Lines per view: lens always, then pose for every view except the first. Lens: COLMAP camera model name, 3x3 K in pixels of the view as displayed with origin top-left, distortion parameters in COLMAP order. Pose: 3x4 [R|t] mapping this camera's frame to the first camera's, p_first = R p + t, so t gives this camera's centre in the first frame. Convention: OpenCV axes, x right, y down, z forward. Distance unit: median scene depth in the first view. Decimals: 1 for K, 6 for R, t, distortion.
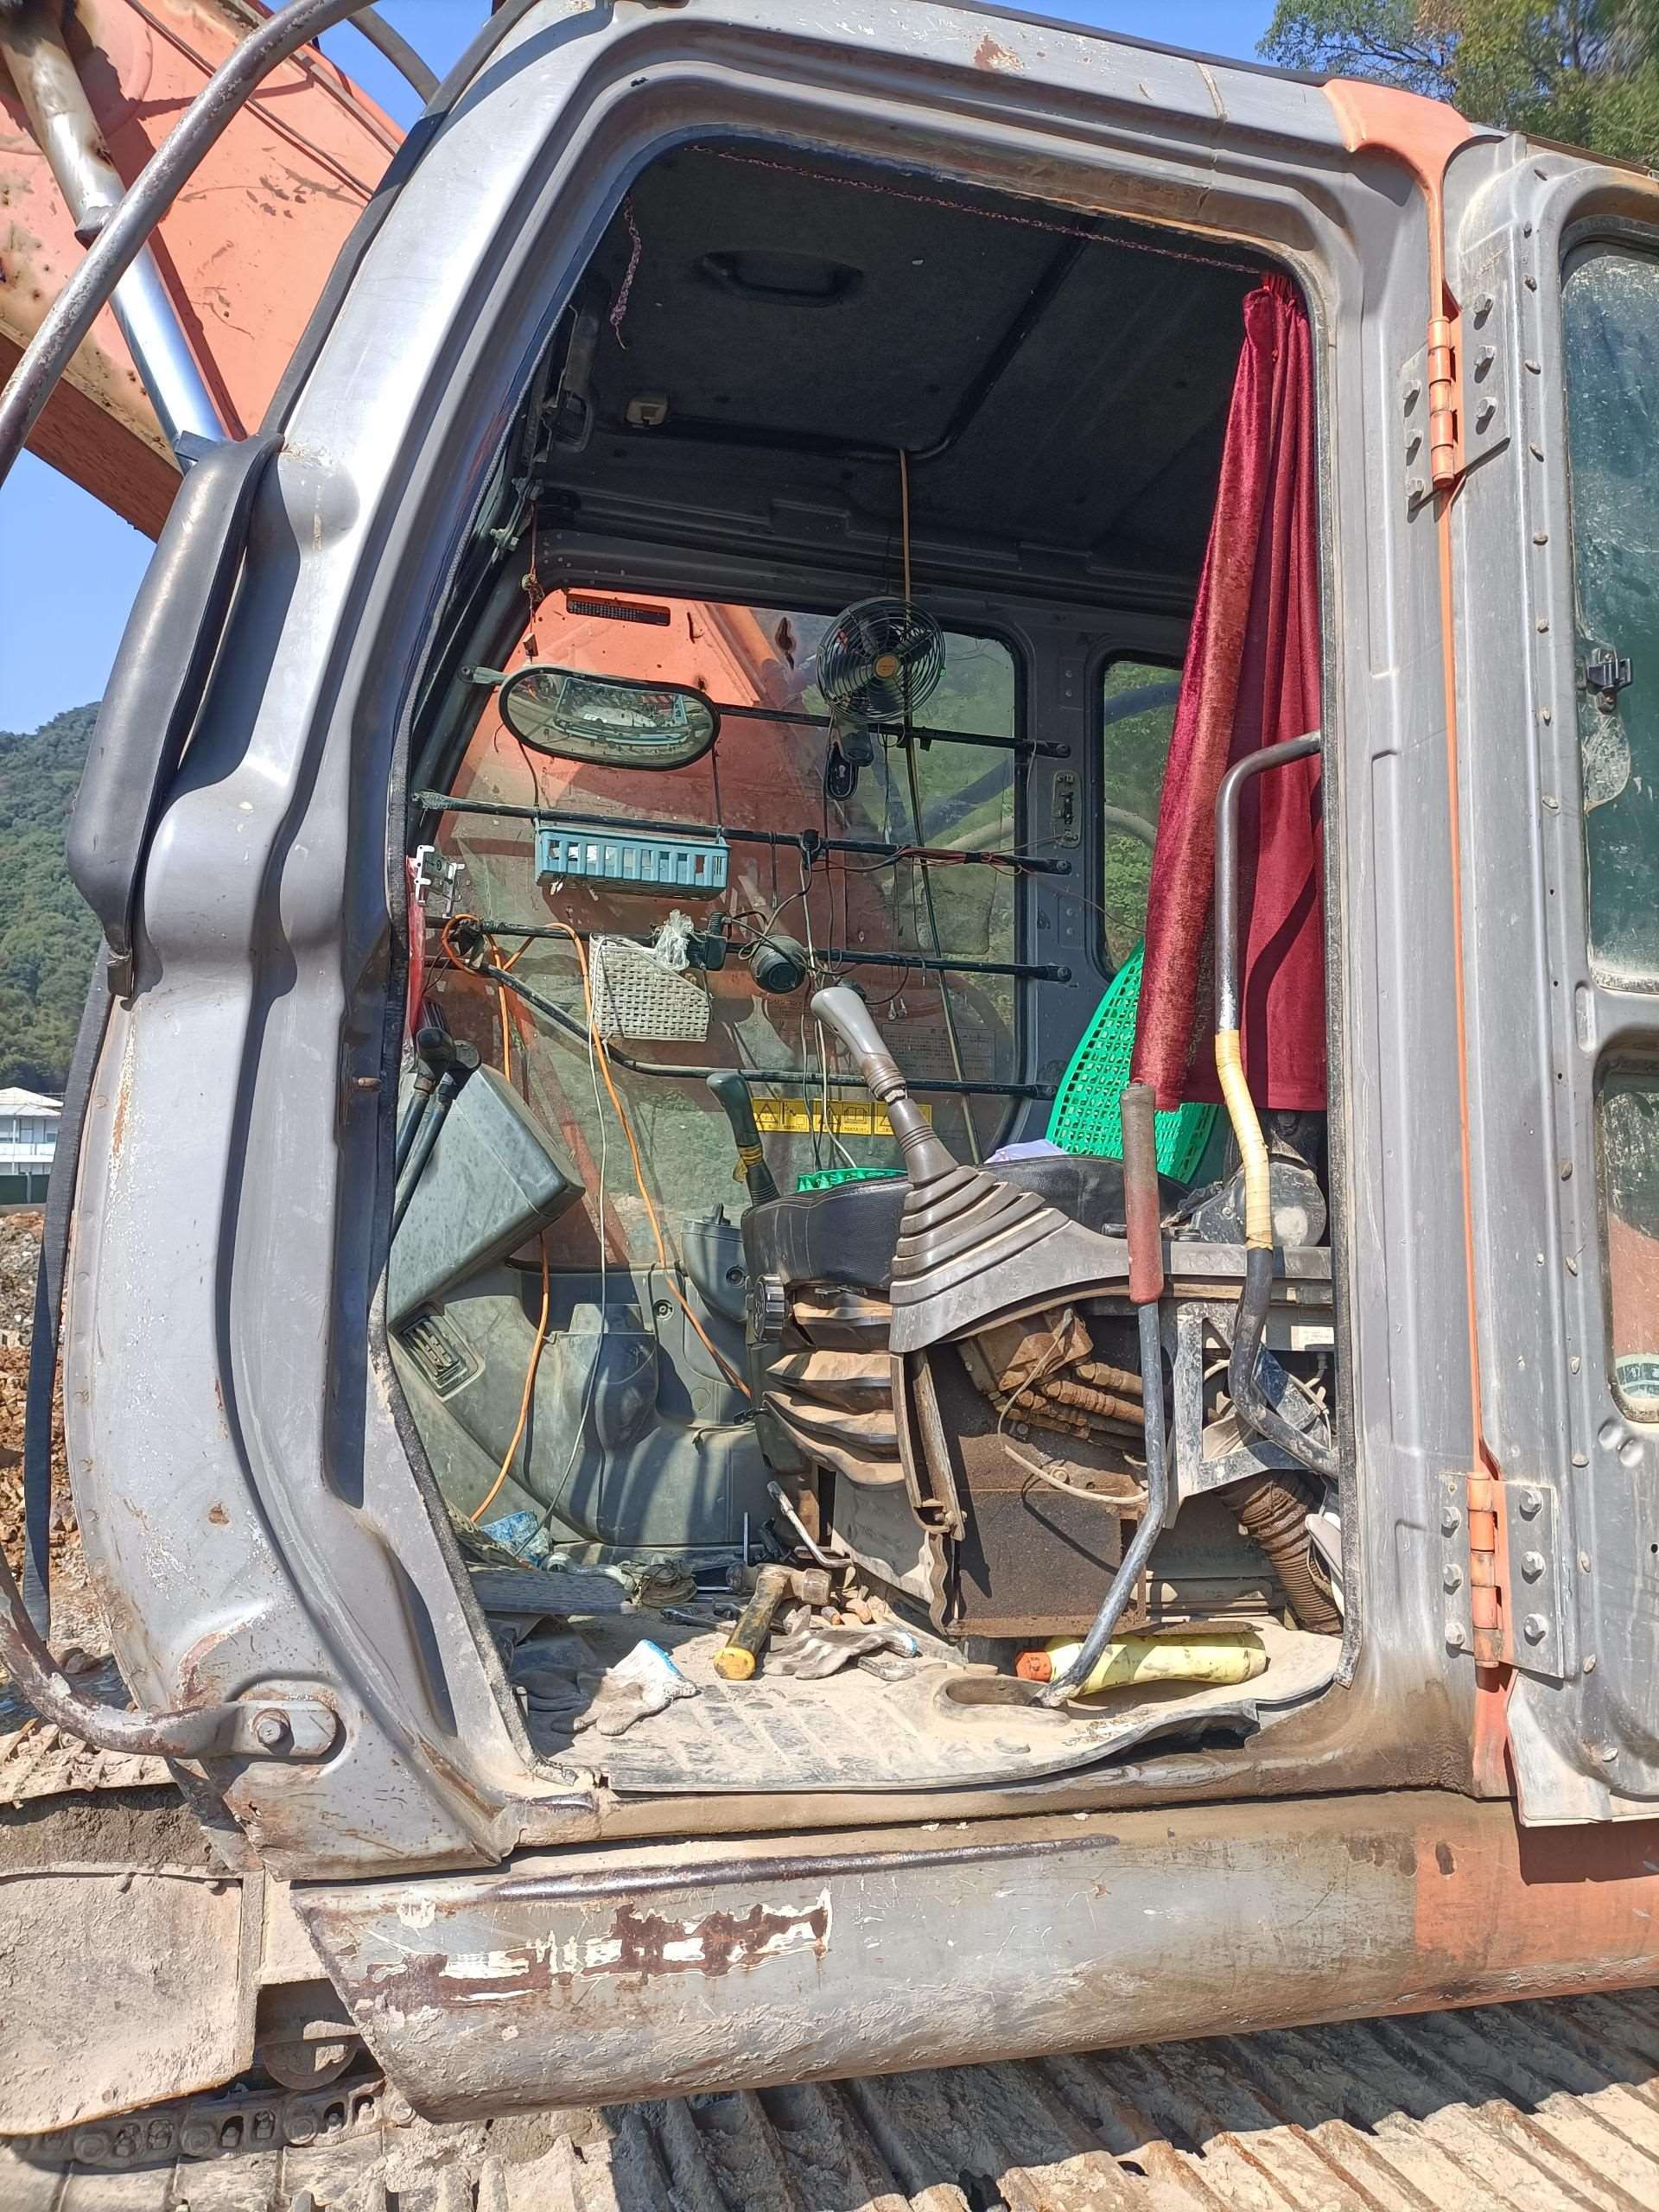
lens RADIAL K [[1642.0, 0, 840.6], [0, 1642.0, 1110.9], [0, 0, 1]] dist [0.028763, -0.002866]
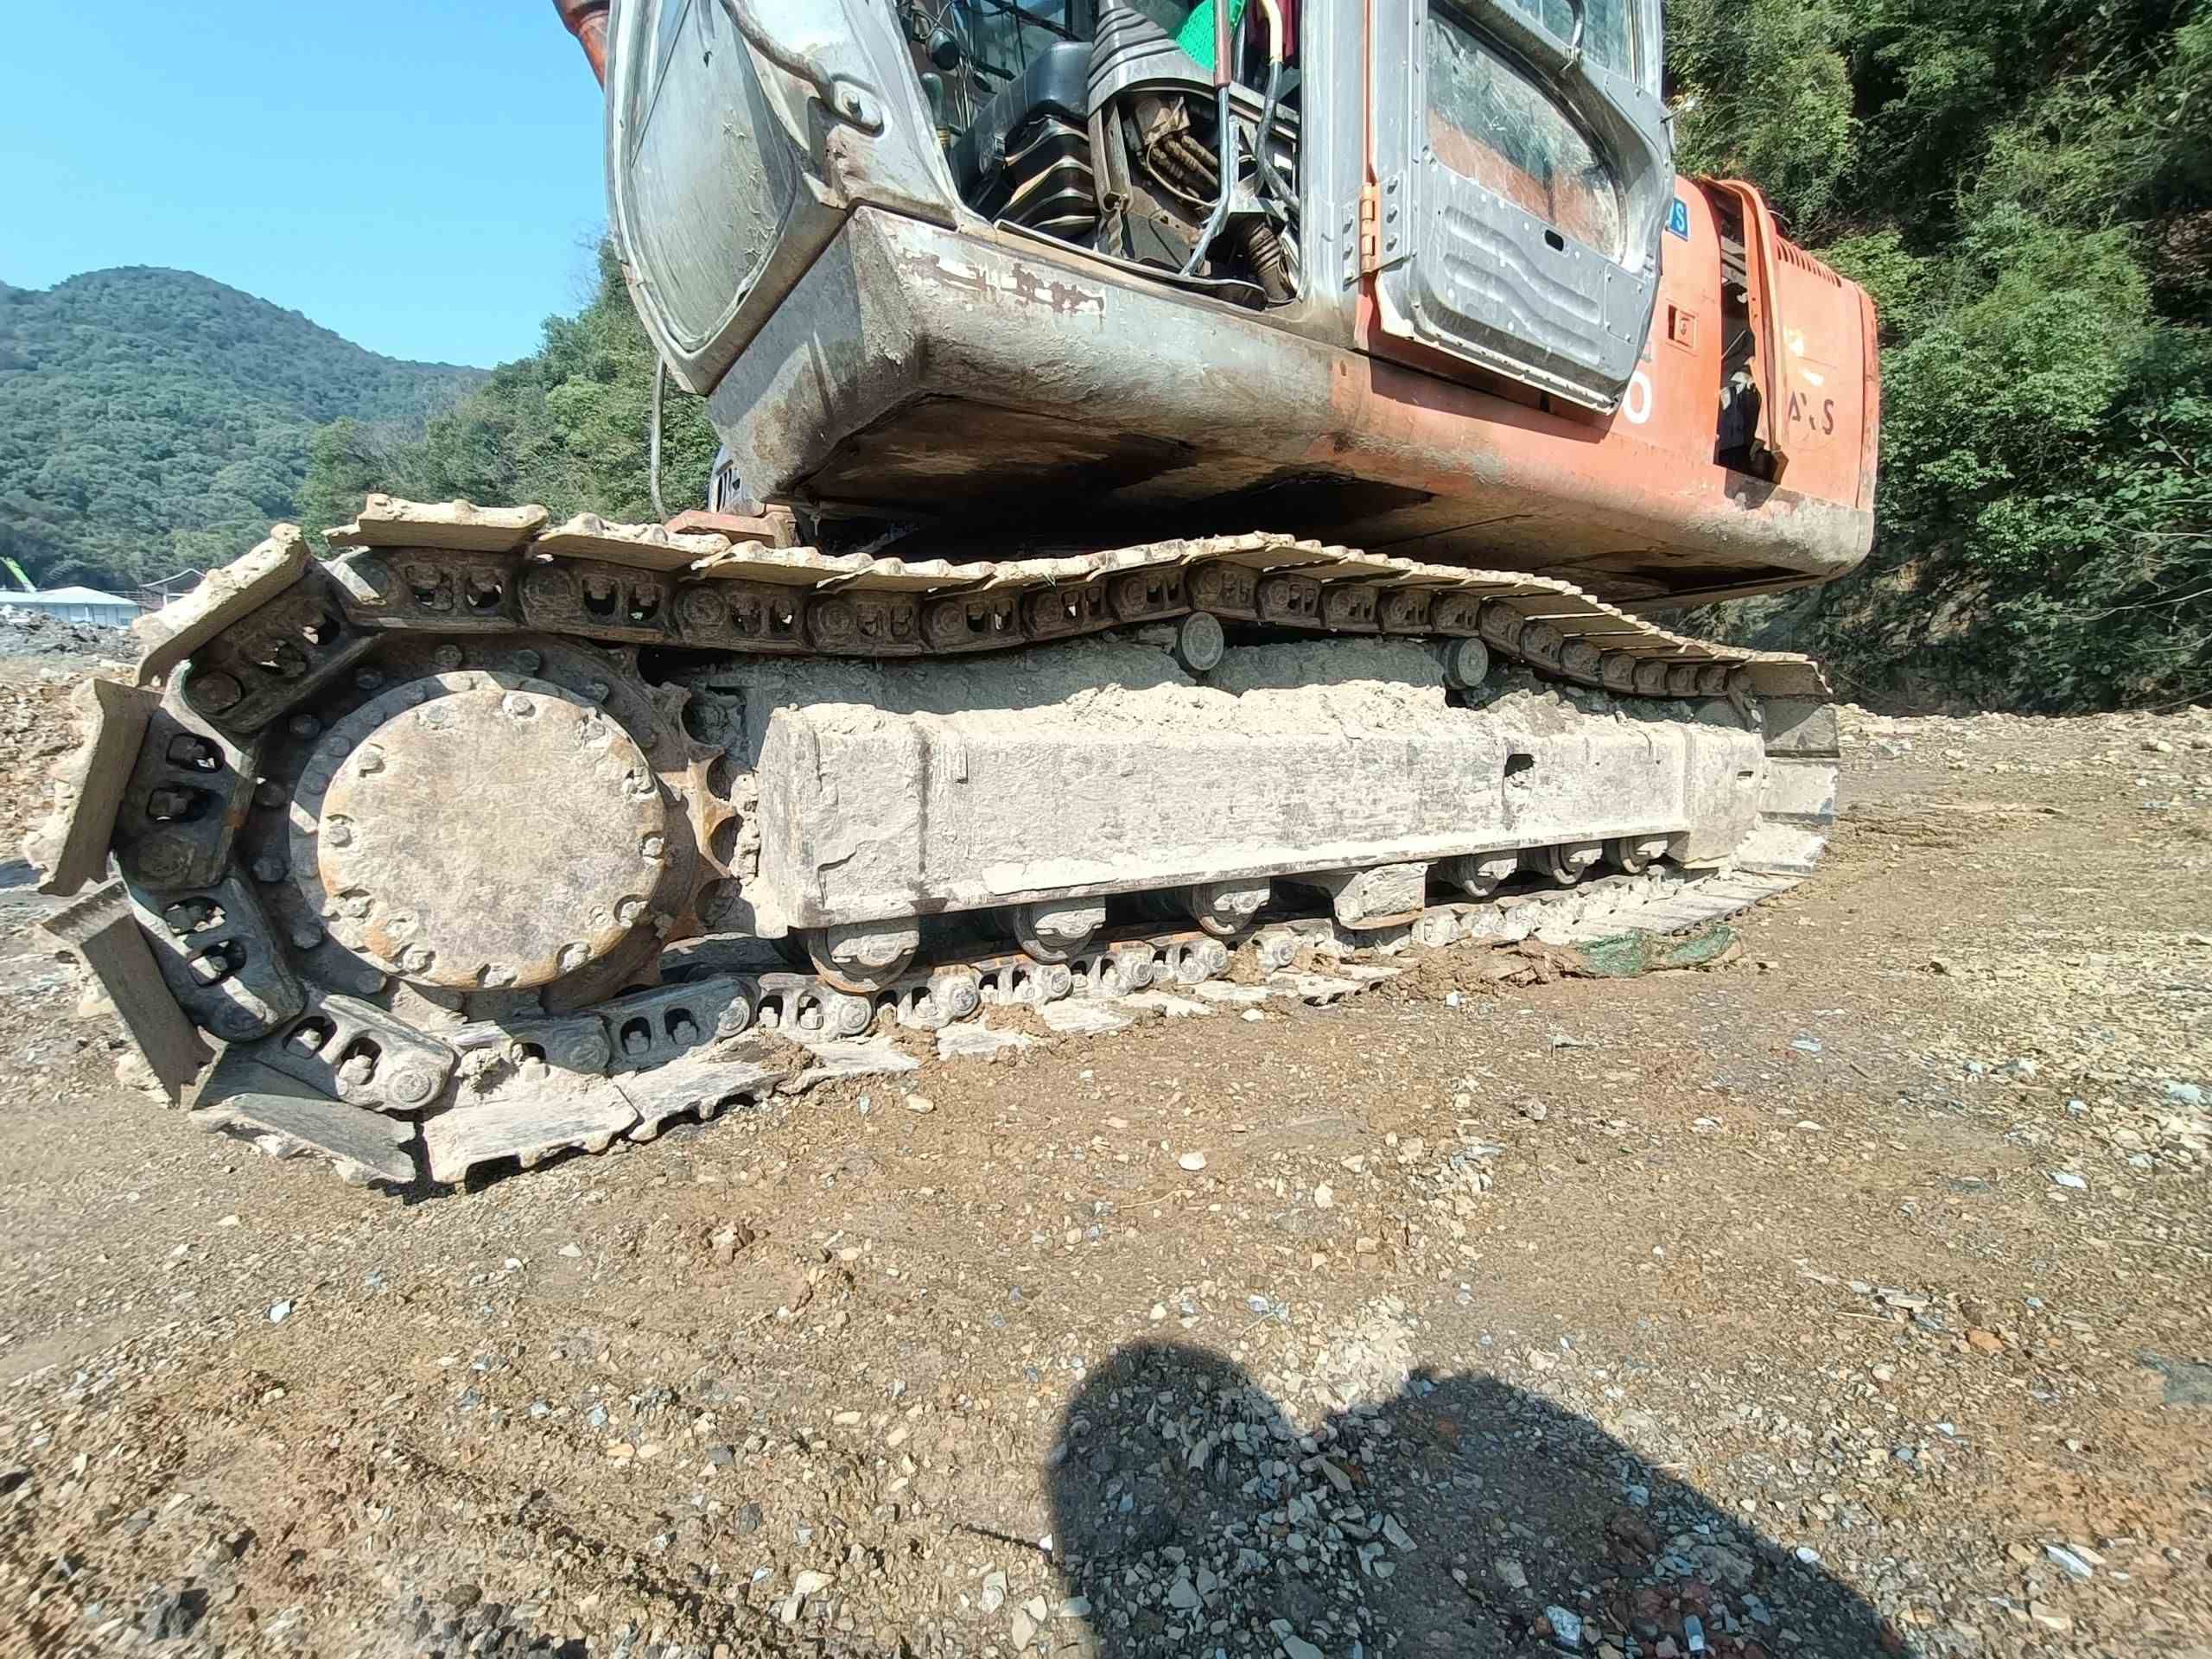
lens RADIAL K [[999.7, 0, 1112.4], [0, 999.7, 810.5], [0, 0, 1]] dist [0.001928, -0.000735]
pose [[0.946488, -0.042161, 0.319973, -0.360211], [-0.017528, 0.983252, 0.181407, 0.748843], [-0.322262, -0.177308, 0.929897, -0.238125]]
